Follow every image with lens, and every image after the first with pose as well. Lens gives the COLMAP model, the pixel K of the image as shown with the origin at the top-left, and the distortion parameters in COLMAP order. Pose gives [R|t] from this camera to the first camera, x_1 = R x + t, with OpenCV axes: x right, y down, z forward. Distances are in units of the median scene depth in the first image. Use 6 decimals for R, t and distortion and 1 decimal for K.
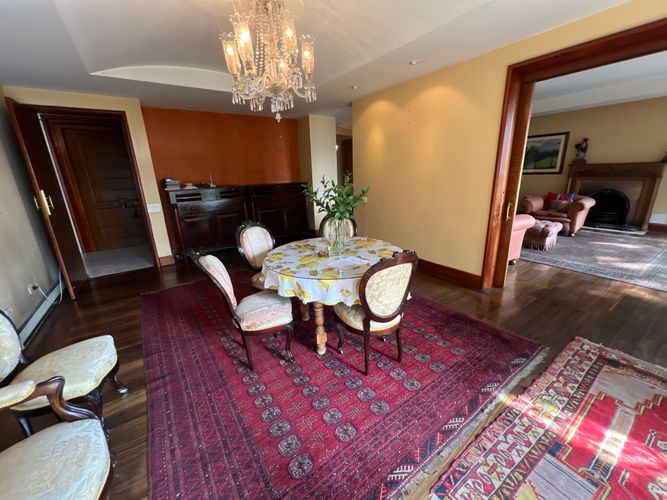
lens RADIAL K [[268.4, 0, 333.9], [0, 268.4, 250.1], [0, 0, 1]] dist [-0.002854, 0.000158]
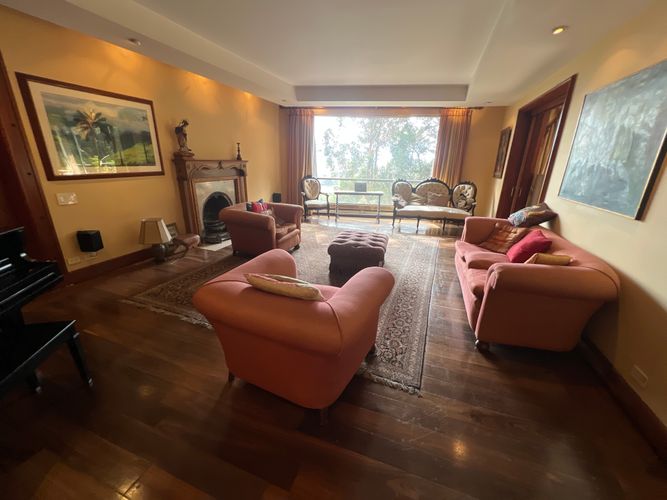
lens RADIAL K [[268.4, 0, 332.9], [0, 268.4, 249.7], [0, 0, 1]] dist [-0.002854, 0.000158]
pose [[-0.570373, -0.236944, 0.786468, 0.123070], [0.229259, 0.873514, 0.429435, -0.306184], [-0.788743, 0.425243, -0.443907, 1.032752]]
